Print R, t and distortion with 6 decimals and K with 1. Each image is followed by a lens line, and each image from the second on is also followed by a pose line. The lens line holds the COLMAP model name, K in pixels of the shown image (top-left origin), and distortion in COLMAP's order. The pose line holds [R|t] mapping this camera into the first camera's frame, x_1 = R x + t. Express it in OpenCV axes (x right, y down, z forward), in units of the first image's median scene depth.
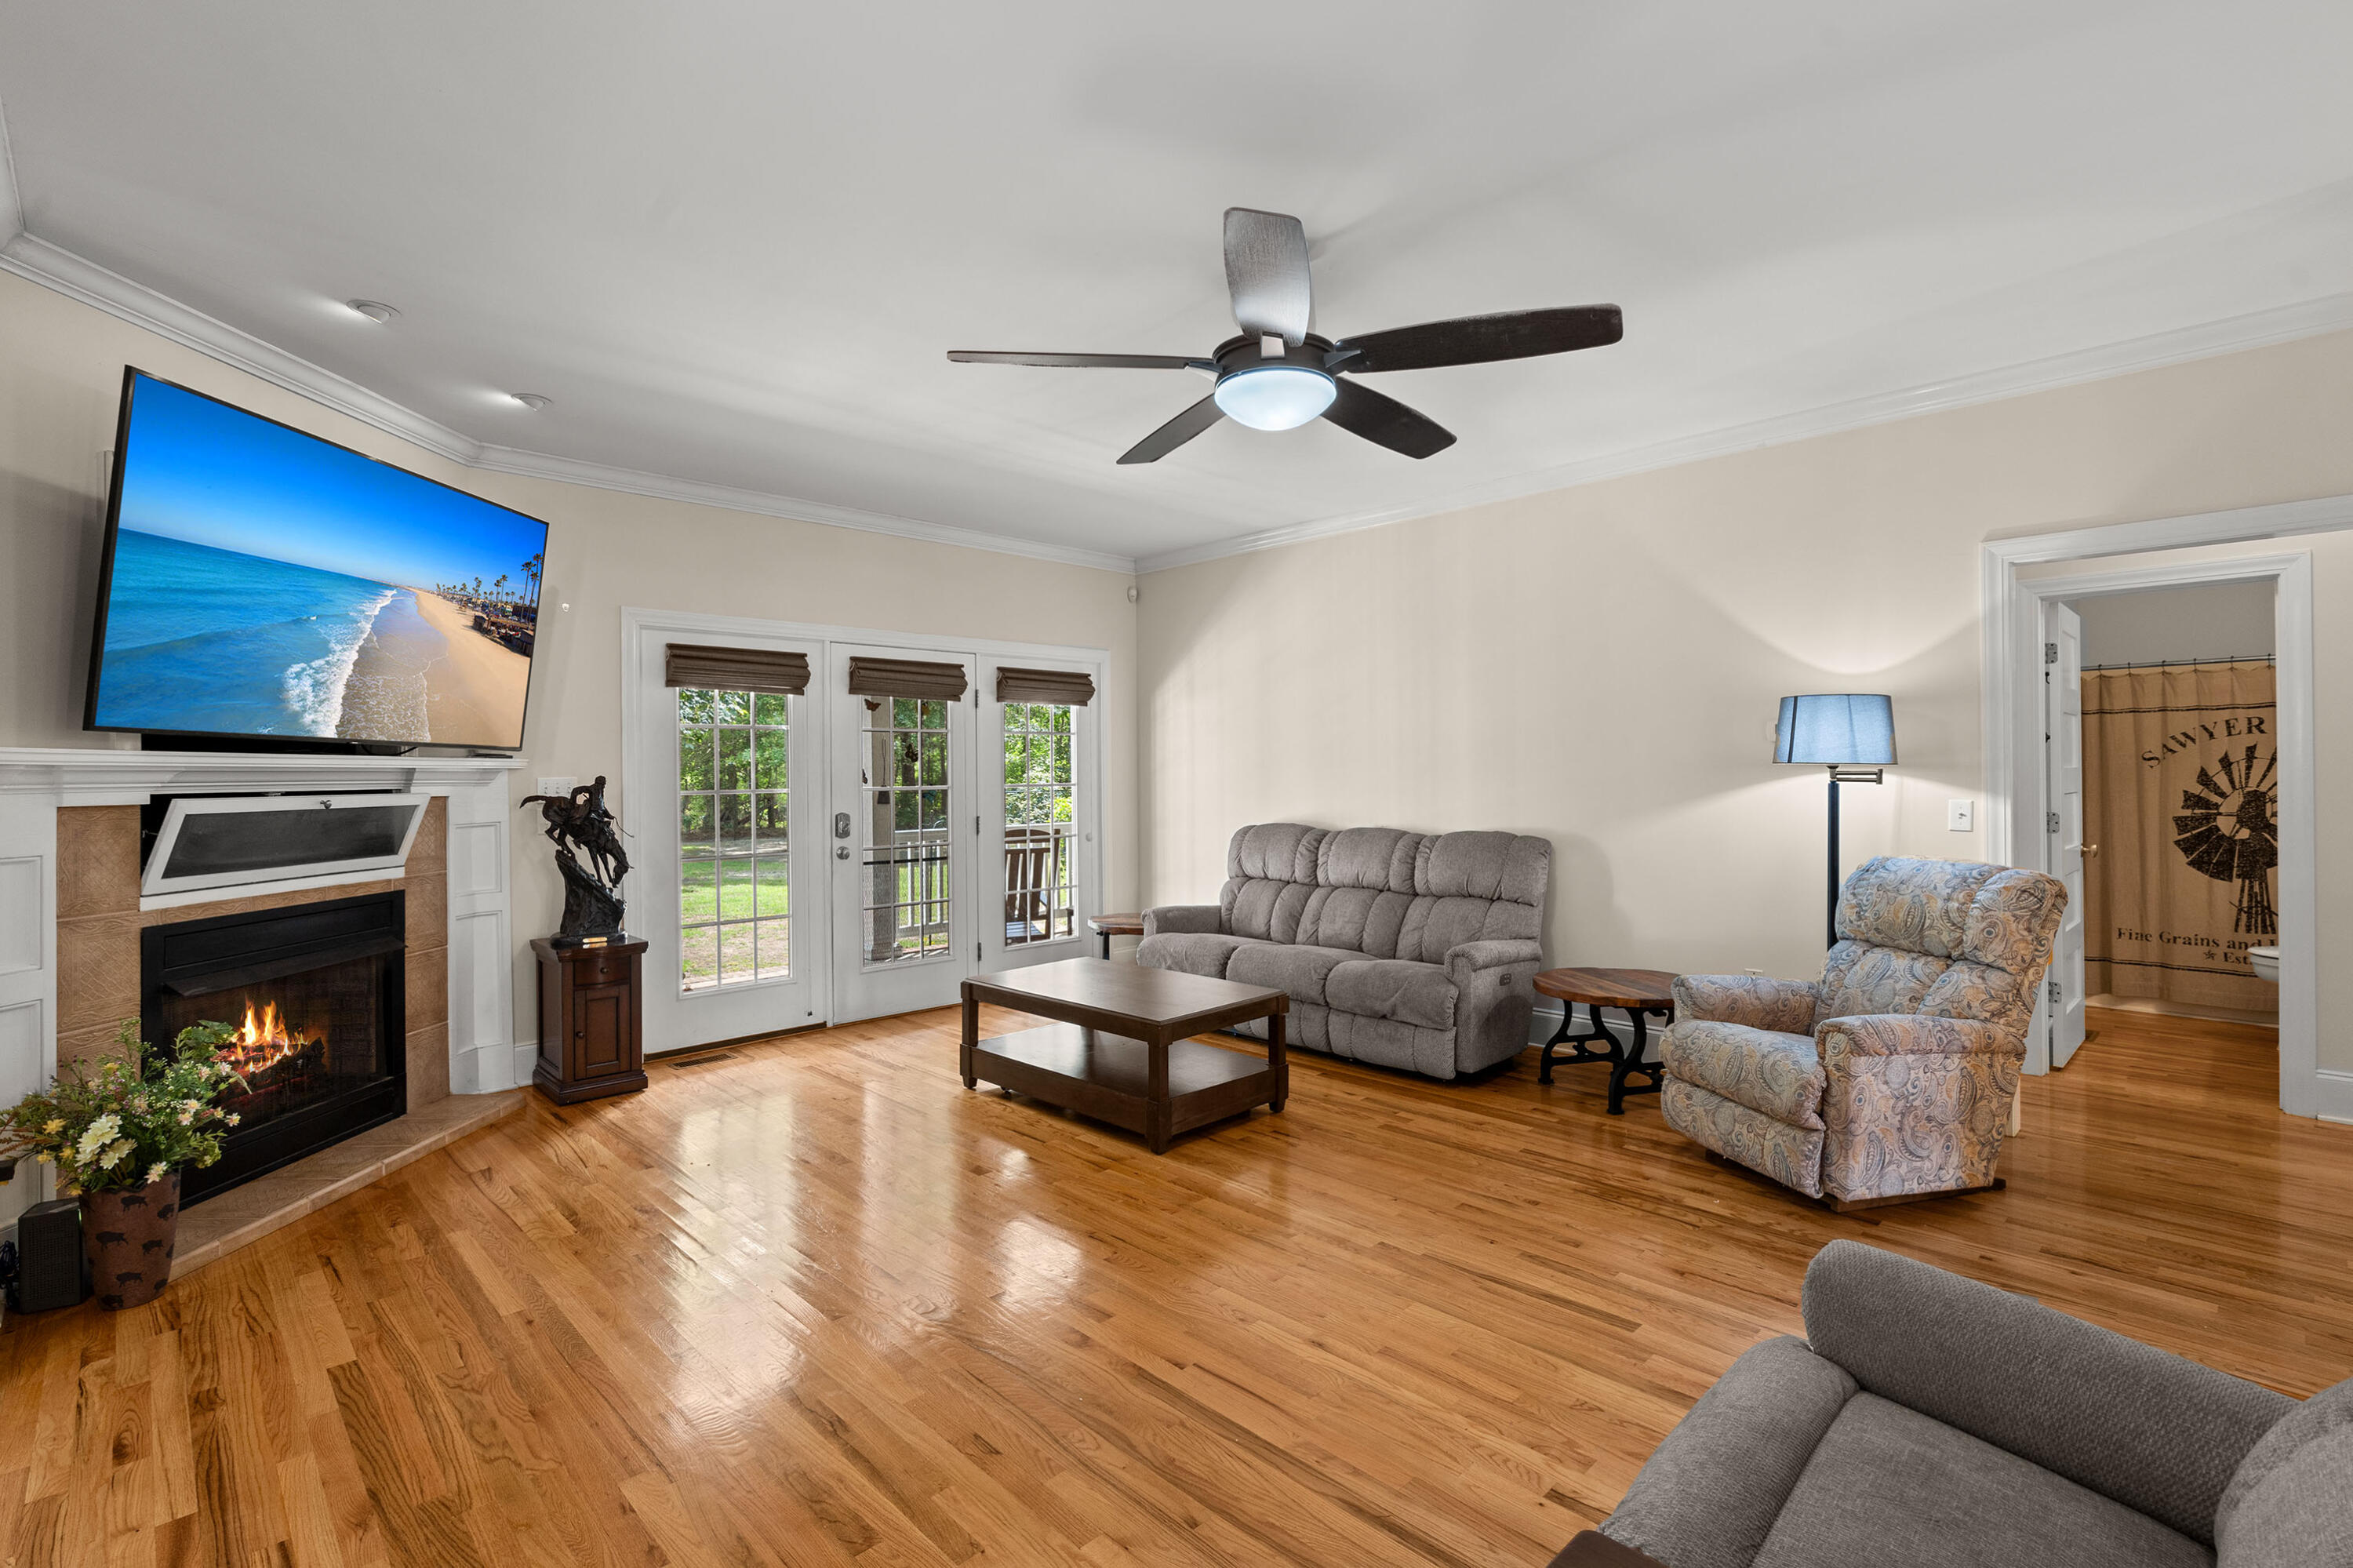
lens RADIAL K [[1087.9, 0, 1188.1], [0, 1087.9, 776.0], [0, 0, 1]] dist [-0.004329, 0.003826]
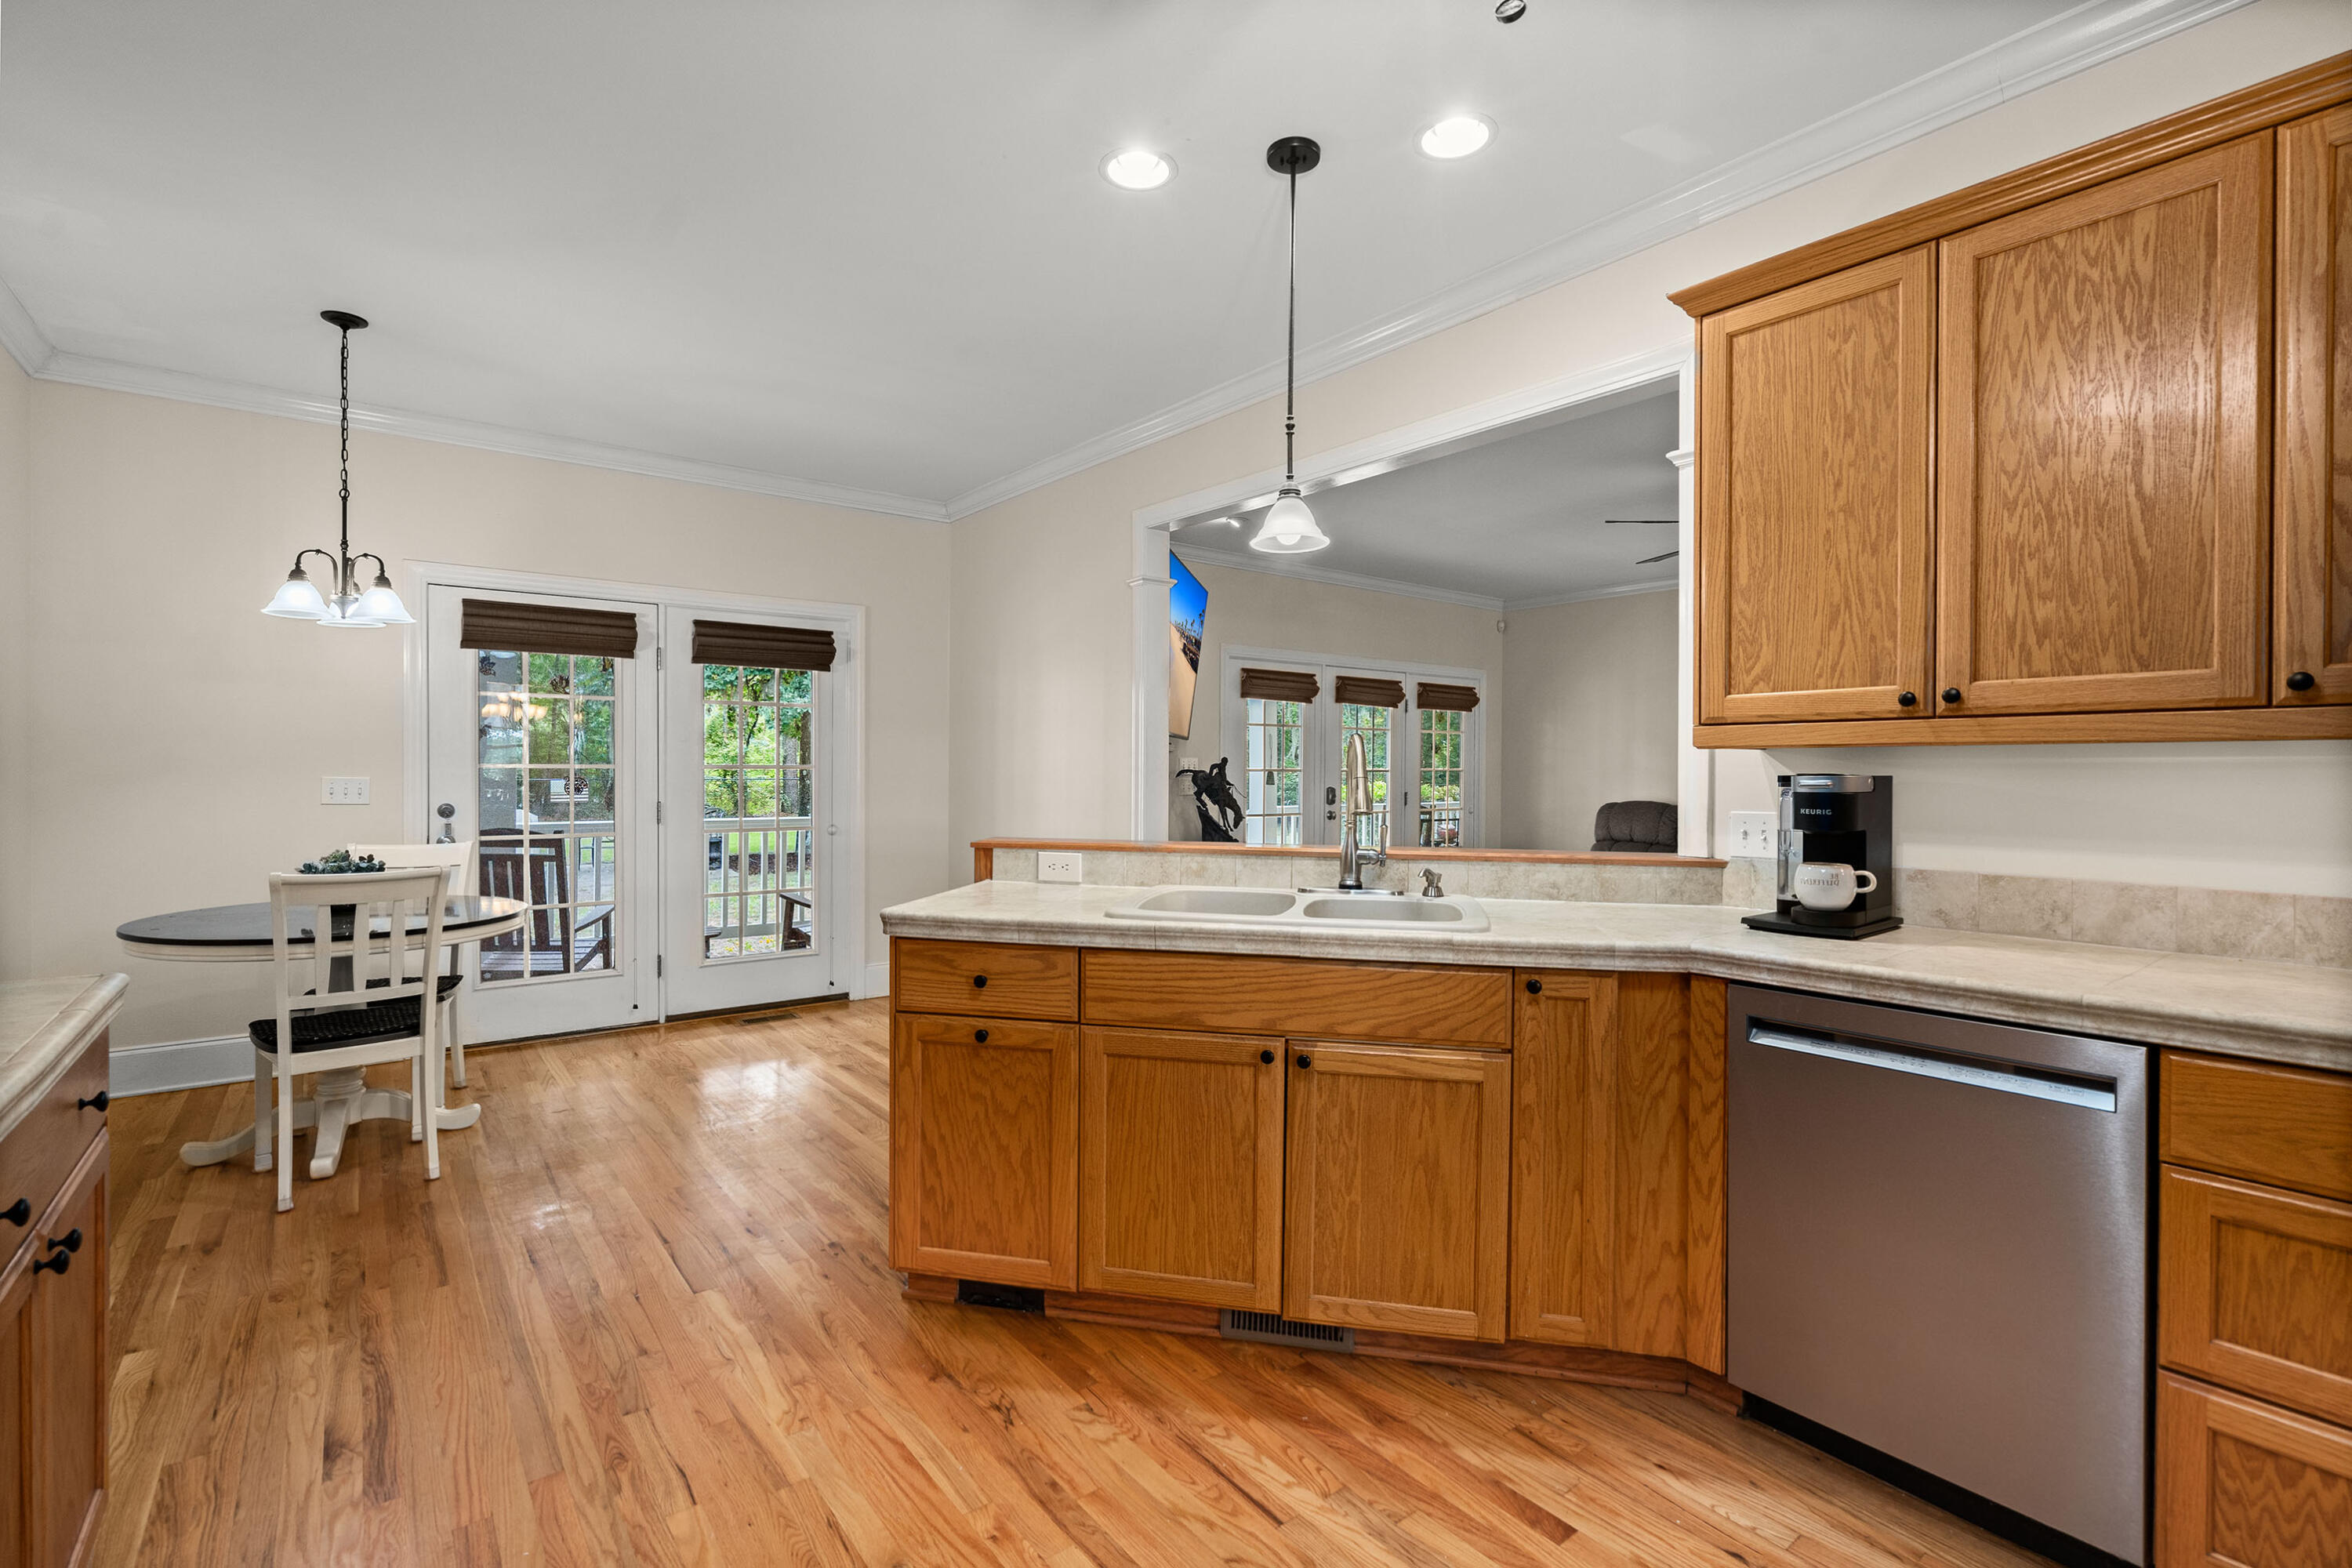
lens RADIAL K [[1087.4, 0, 1187.6], [0, 1087.4, 778.9], [0, 0, 1]] dist [-0.004329, 0.003826]
pose [[0.994653, 0.020287, -0.101257, -0.513578], [-0.019448, 0.999768, 0.009270, 0.020345], [0.101421, -0.007251, 0.994817, -0.595952]]
